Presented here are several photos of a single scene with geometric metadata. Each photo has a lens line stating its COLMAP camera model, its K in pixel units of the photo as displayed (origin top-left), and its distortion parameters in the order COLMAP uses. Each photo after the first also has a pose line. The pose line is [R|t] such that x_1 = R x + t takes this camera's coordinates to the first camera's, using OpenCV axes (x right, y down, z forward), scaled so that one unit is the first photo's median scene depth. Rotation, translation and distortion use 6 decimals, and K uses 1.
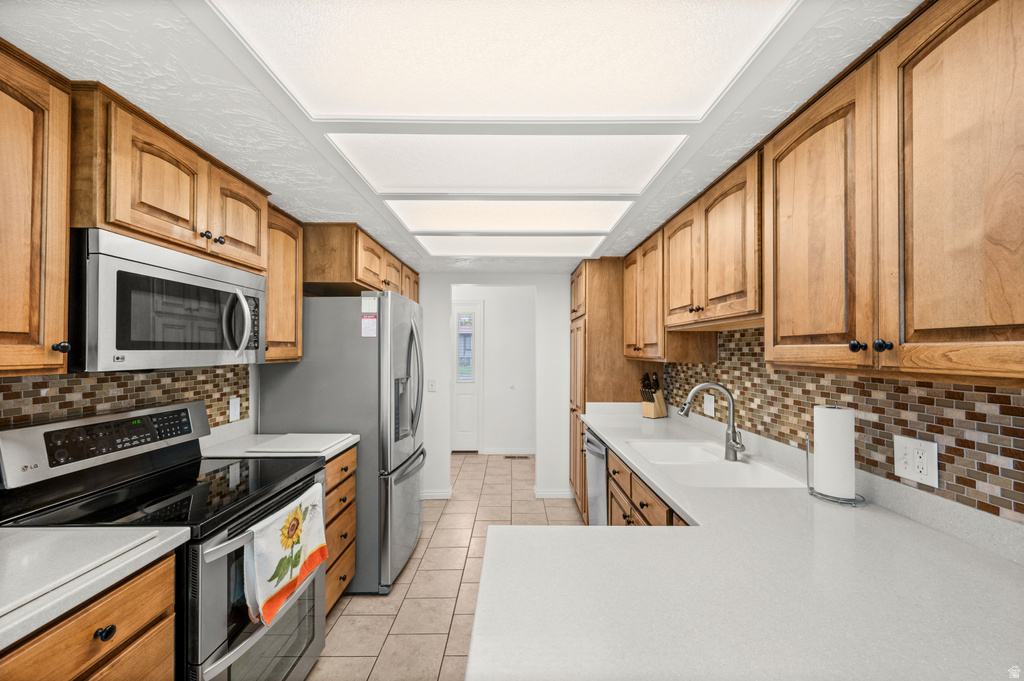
lens RADIAL K [[406.2, 0, 512.5], [0, 406.2, 347.5], [0, 0, 1]] dist [-0.000976, -0.000153]
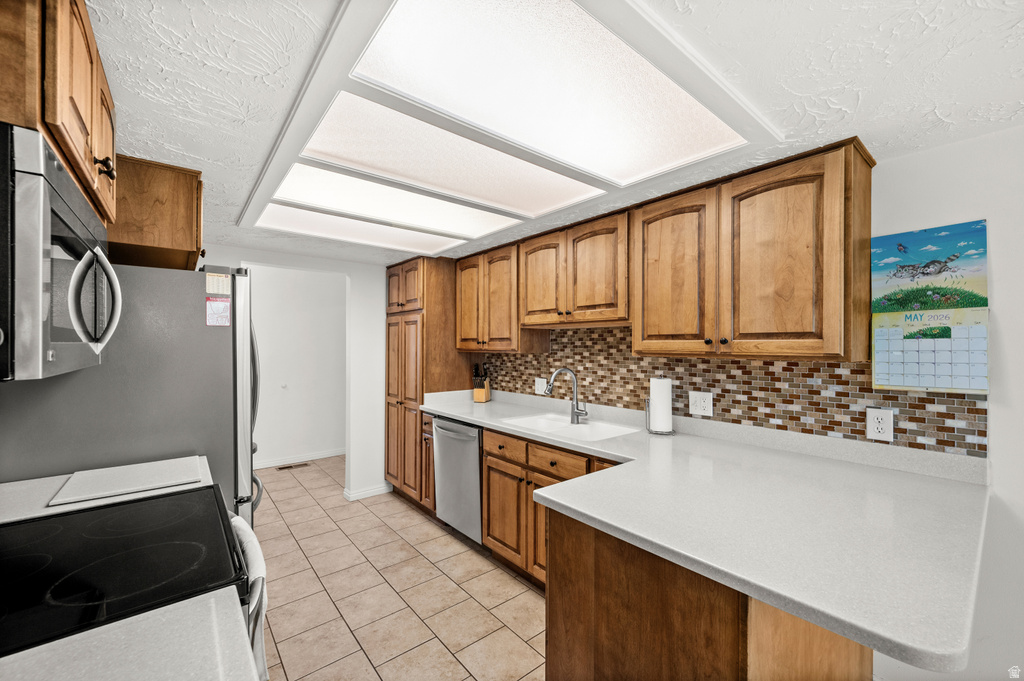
lens RADIAL K [[408.8, 0, 513.2], [0, 408.8, 344.8], [0, 0, 1]] dist [-0.001160, -0.000086]
pose [[0.772418, -0.001292, 0.635113, -0.541399], [-0.004476, 0.999962, 0.007478, 0.001384], [-0.635099, -0.008619, 0.772383, 0.073797]]
